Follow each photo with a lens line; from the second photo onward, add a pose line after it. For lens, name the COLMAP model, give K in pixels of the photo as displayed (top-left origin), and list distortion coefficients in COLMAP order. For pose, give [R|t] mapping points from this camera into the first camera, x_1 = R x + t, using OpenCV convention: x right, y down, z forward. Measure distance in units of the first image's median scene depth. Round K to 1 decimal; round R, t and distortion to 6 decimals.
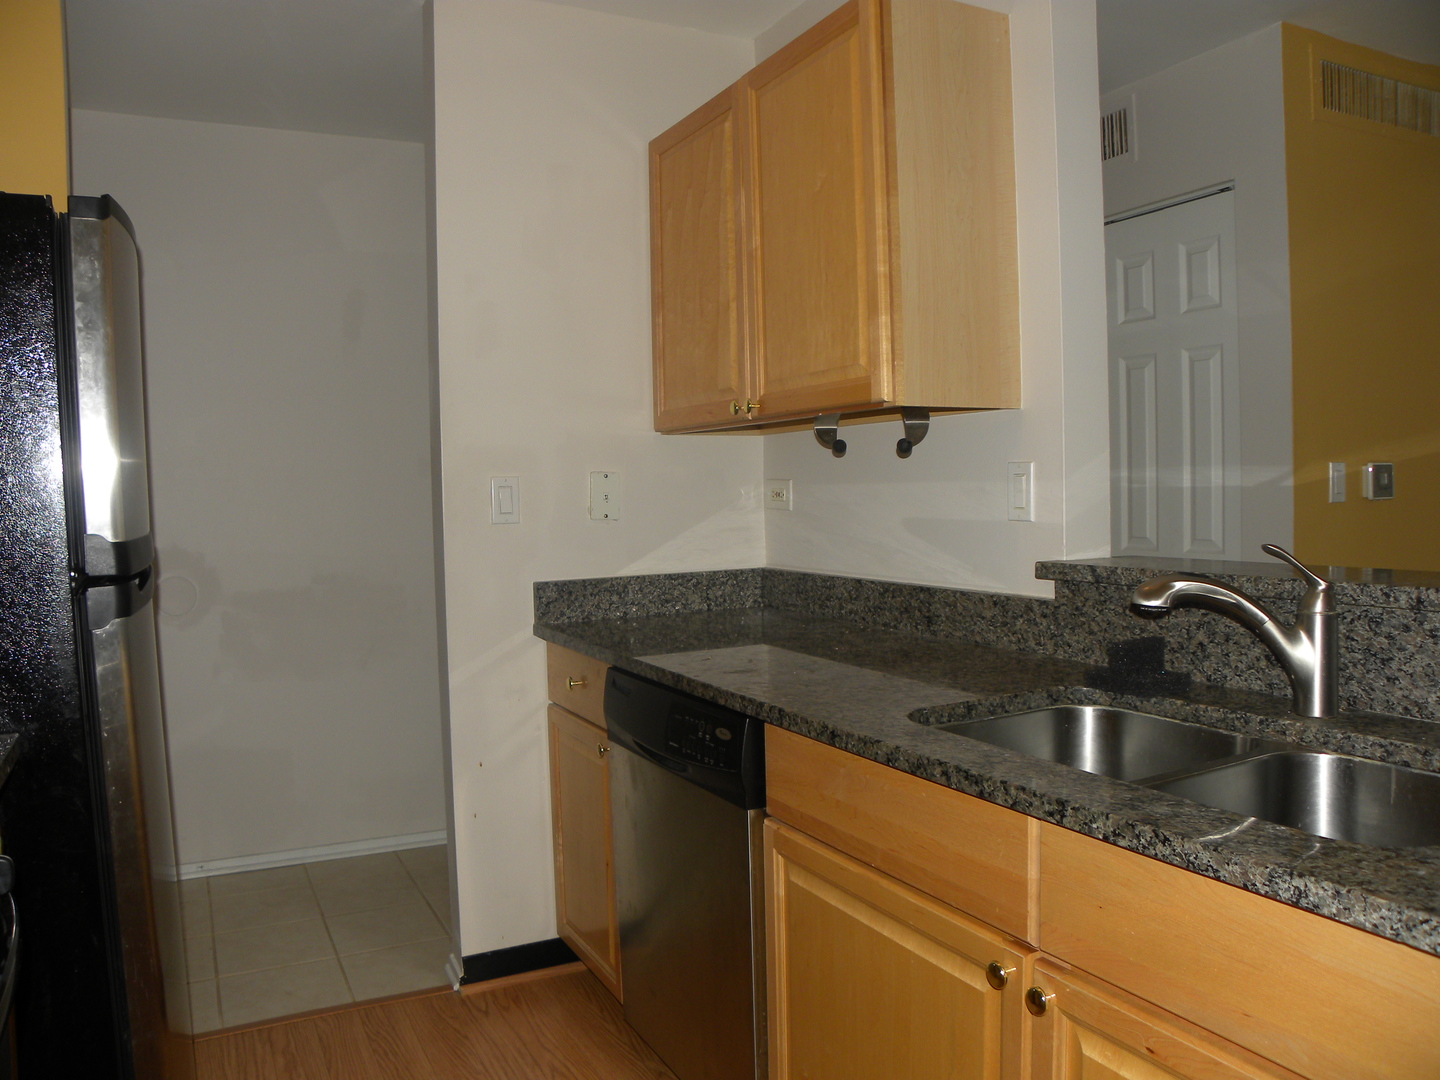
lens RADIAL K [[1105.2, 0, 716.5], [0, 1105.2, 521.7], [0, 0, 1]] dist [-0.148115, 0.131262]
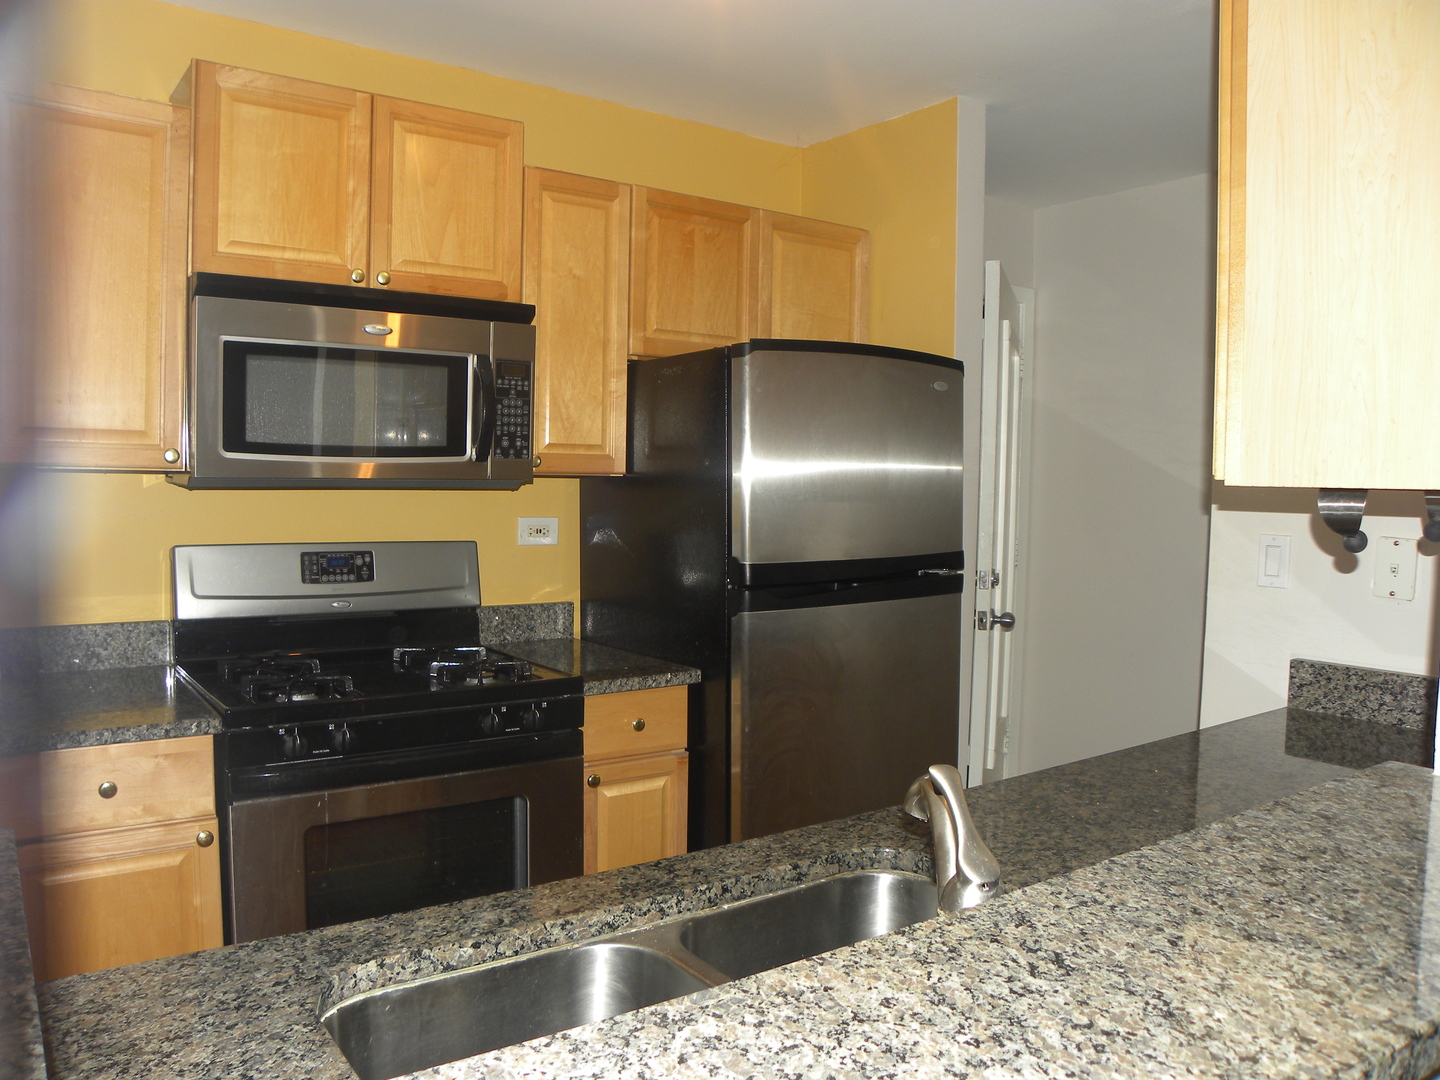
lens RADIAL K [[1105.2, 0, 716.5], [0, 1105.2, 521.7], [0, 0, 1]] dist [-0.148115, 0.131262]
pose [[0.147509, 0.063170, -0.987041, 0.604450], [-0.051911, 0.997077, 0.056054, -0.077597], [0.987697, 0.042970, 0.150357, 0.428776]]
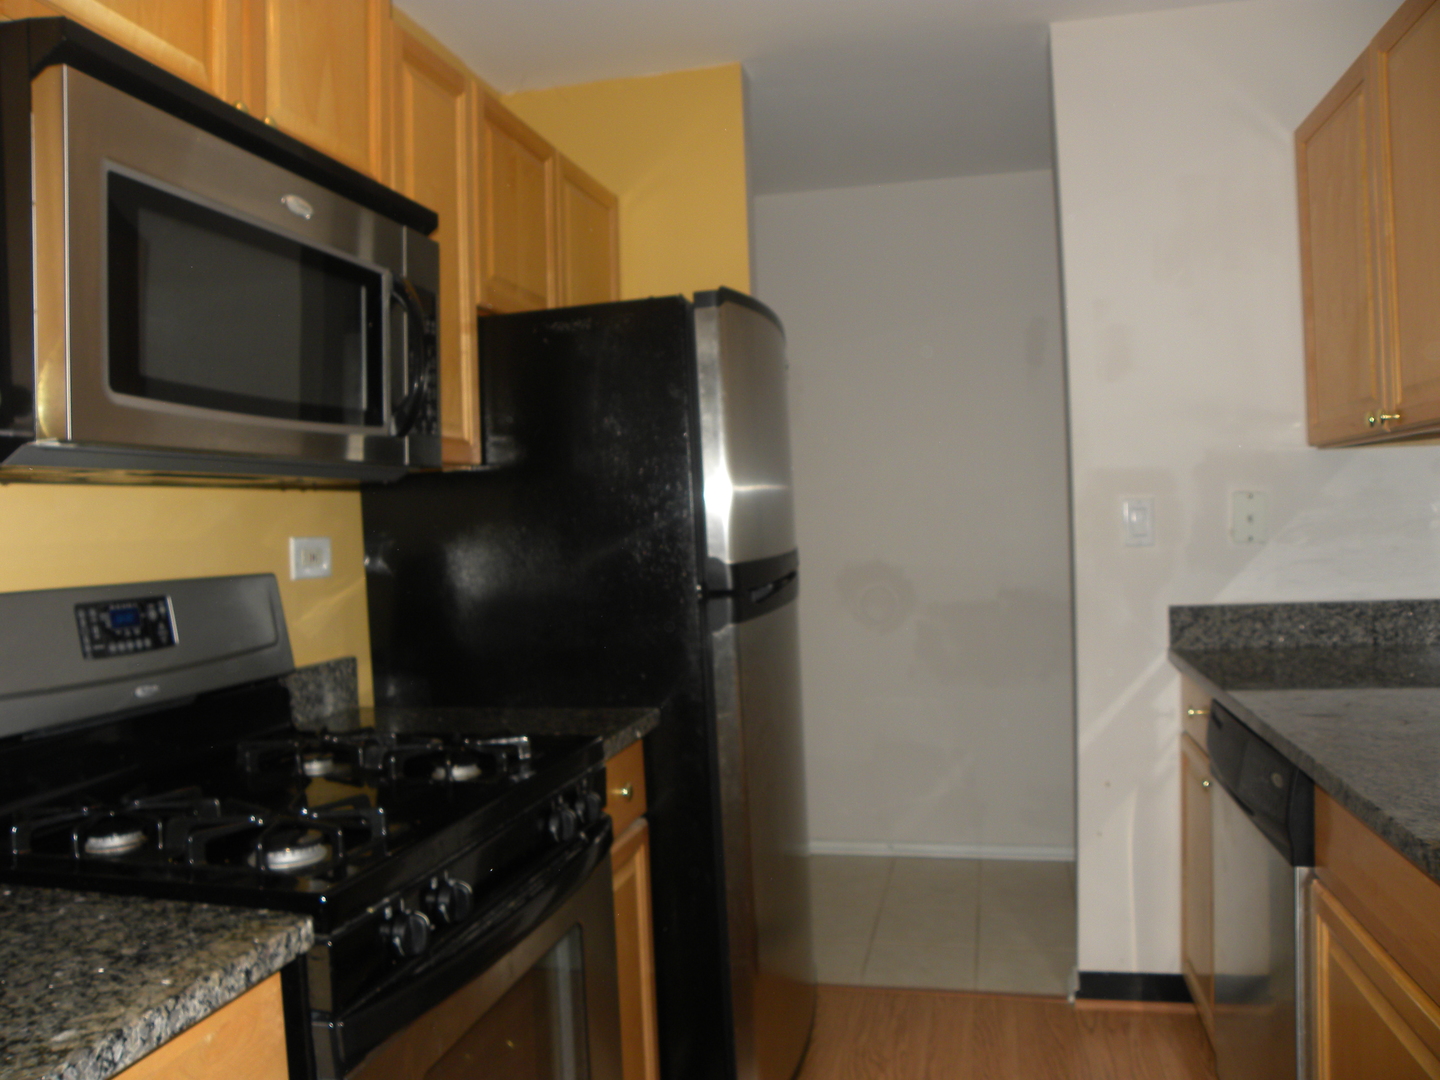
lens RADIAL K [[1105.2, 0, 716.5], [0, 1105.2, 521.7], [0, 0, 1]] dist [-0.148115, 0.131262]
pose [[0.763916, -0.003503, -0.645306, 0.152289], [-0.002441, 0.999962, -0.008319, -0.011227], [0.645311, 0.007931, 0.763879, 0.002779]]
